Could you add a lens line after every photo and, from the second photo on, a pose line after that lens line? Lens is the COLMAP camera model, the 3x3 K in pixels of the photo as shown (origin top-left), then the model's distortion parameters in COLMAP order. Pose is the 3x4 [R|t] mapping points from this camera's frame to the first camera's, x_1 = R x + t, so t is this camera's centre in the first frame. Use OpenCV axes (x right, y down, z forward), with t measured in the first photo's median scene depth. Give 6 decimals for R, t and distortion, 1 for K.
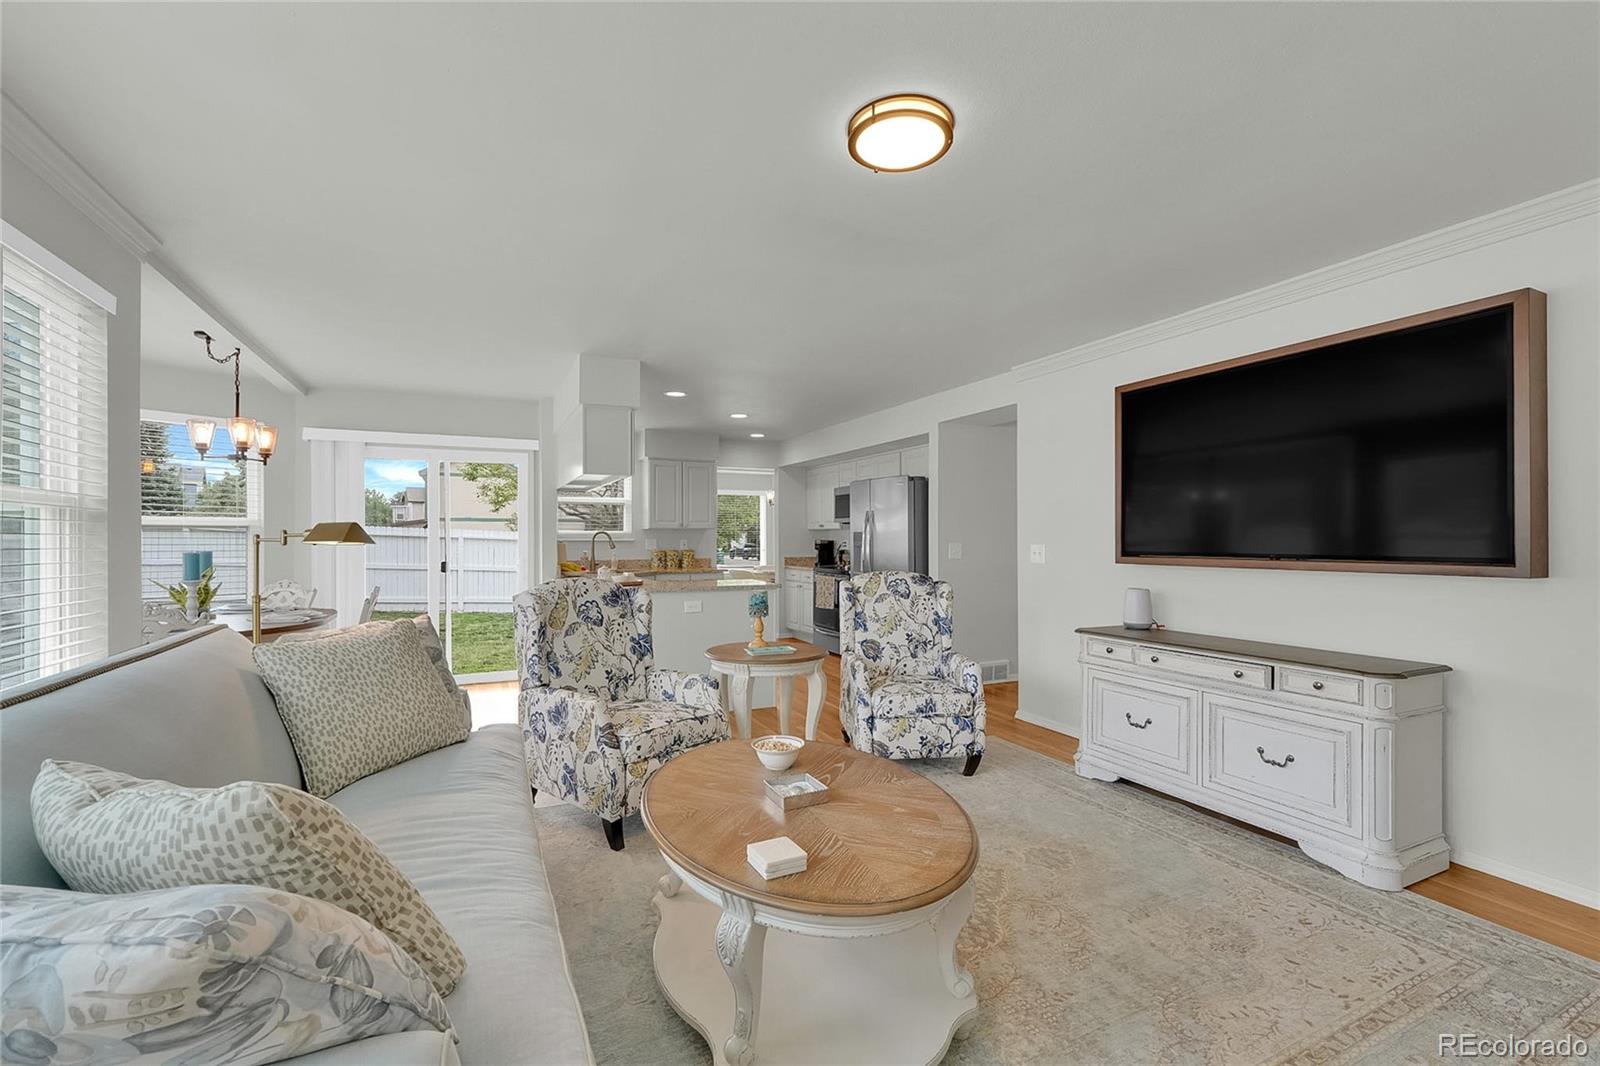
lens RADIAL K [[677.0, 0, 793.7], [0, 677.0, 538.4], [0, 0, 1]] dist [0.001812, -0.000390]
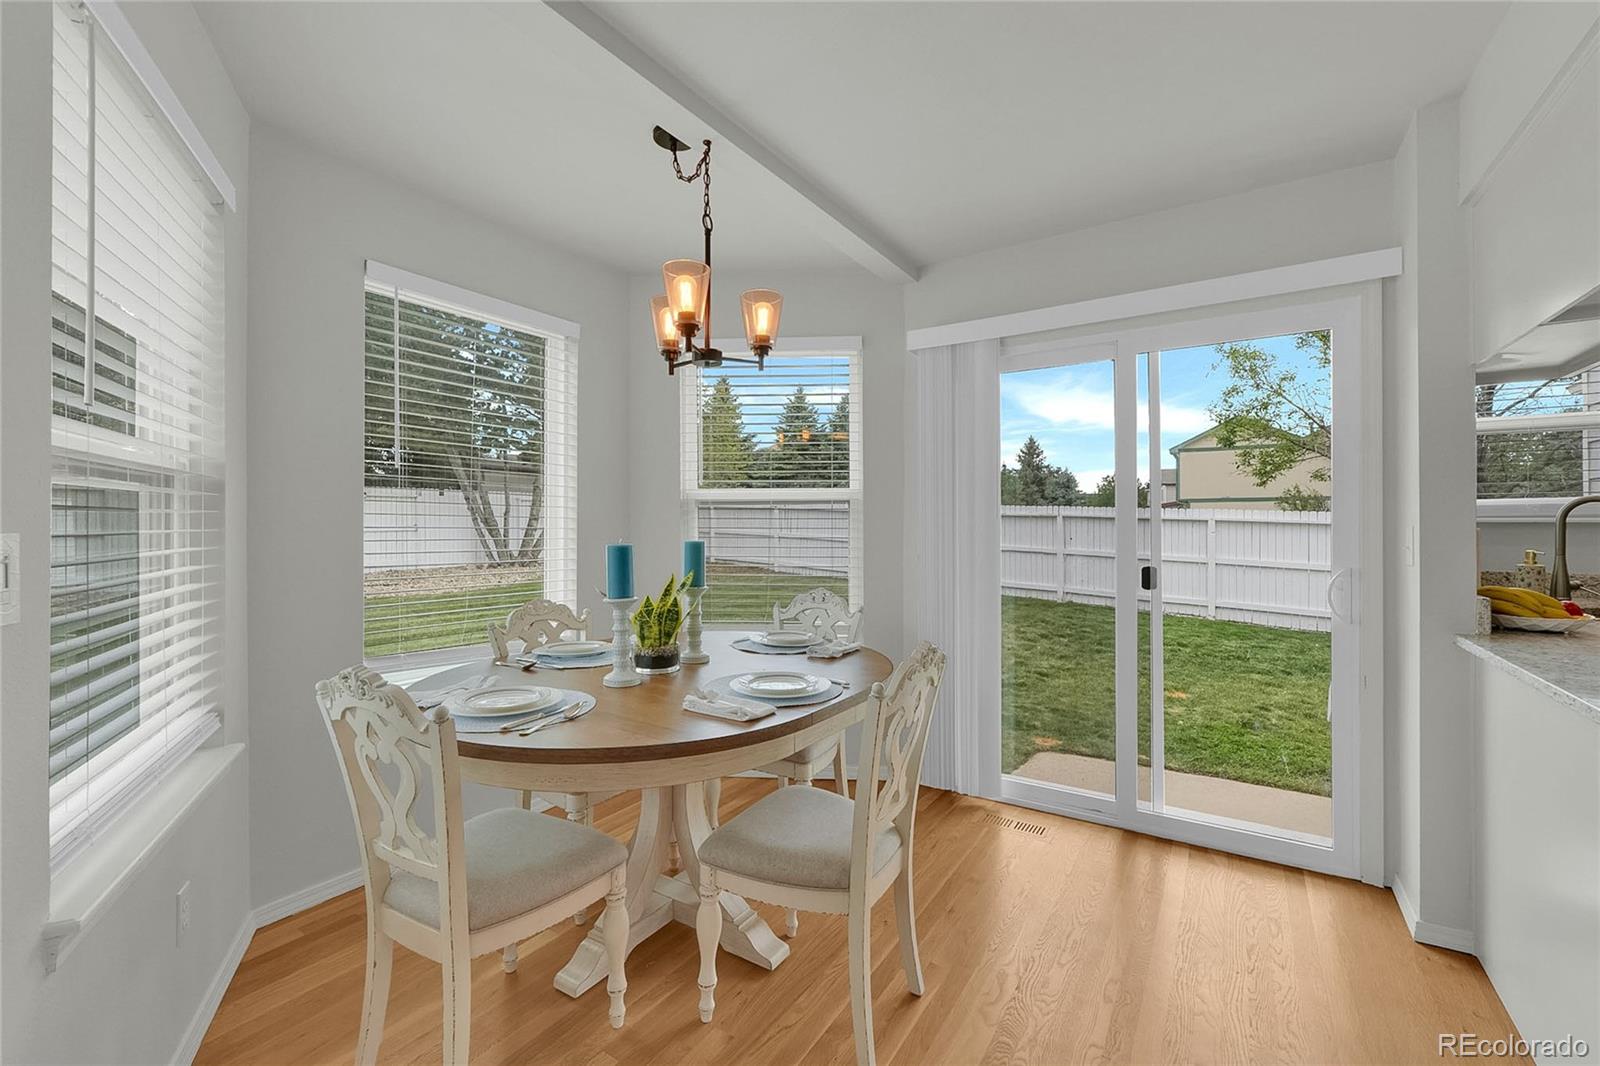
lens RADIAL K [[677.0, 0, 794.1], [0, 677.0, 521.9], [0, 0, 1]] dist [0.001812, -0.000390]
pose [[0.525876, -0.001618, -0.850560, -0.253887], [0.000615, 0.999999, -0.001522, 0.003677], [0.850561, 0.000277, 0.525876, 0.562883]]
